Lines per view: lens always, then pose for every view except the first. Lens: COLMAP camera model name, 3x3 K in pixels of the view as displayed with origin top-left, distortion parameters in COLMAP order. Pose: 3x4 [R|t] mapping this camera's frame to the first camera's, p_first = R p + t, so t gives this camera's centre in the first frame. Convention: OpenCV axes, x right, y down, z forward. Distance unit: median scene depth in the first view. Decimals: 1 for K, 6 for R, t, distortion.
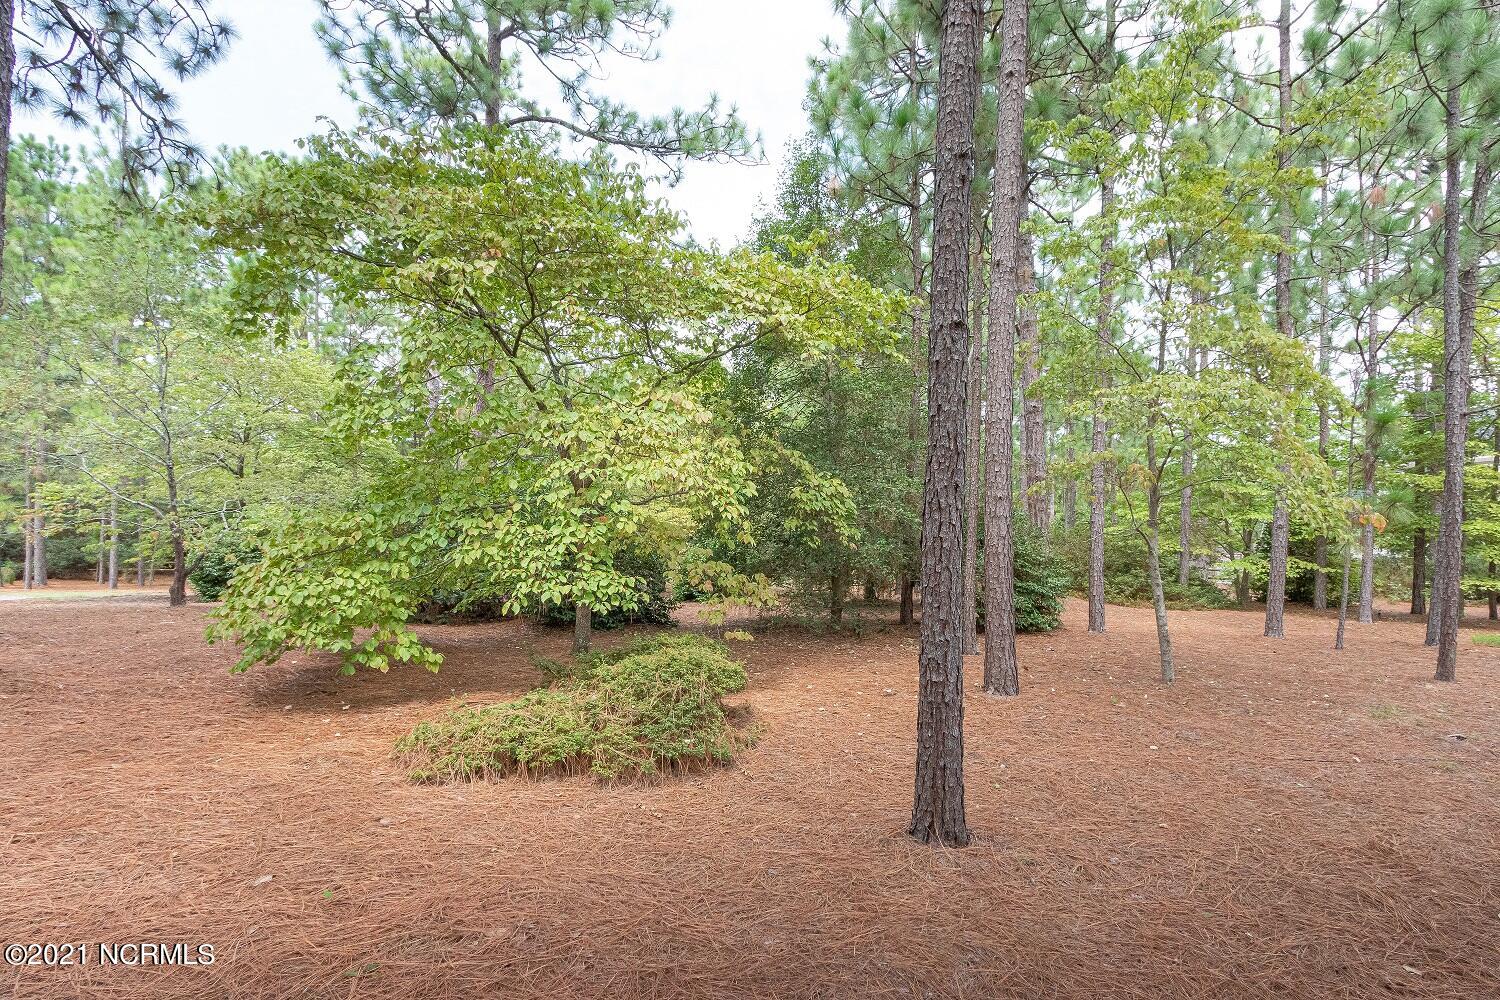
lens RADIAL K [[697.4, 0, 817.8], [0, 697.4, 539.4], [0, 0, 1]] dist [0.012619, -0.003878]
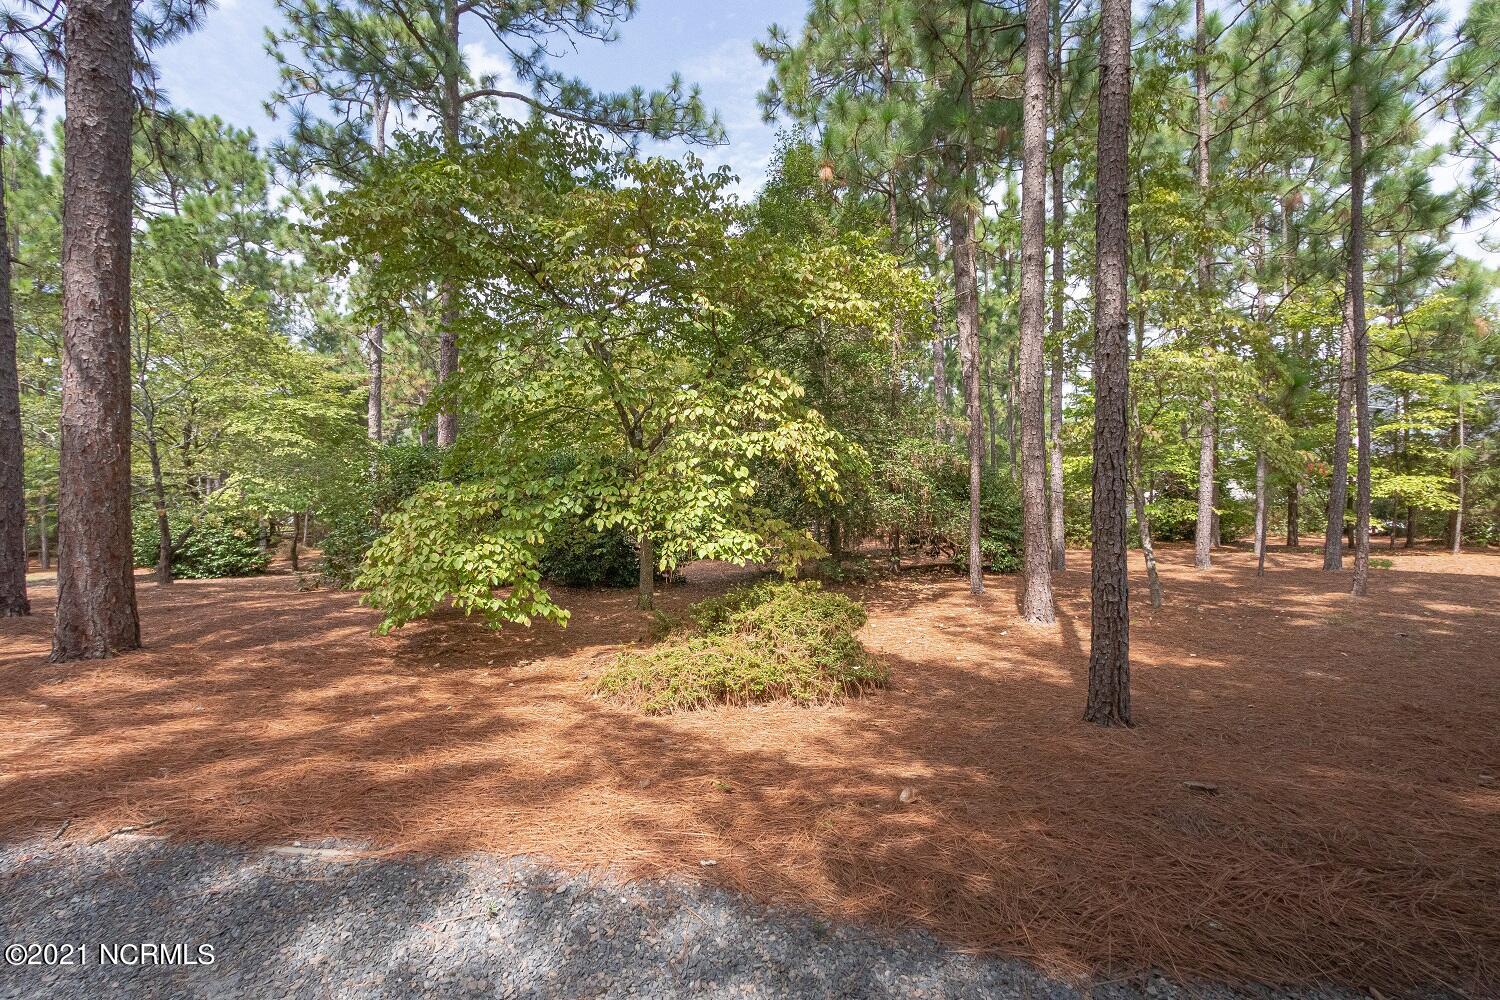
lens RADIAL K [[697.4, 0, 741.8], [0, 697.4, 505.2], [0, 0, 1]] dist [0.012619, -0.003878]
pose [[0.992975, -0.030977, 0.114197, -0.393215], [0.029745, 0.999480, 0.012482, -0.007687], [-0.114524, -0.008998, 0.993380, -0.126279]]
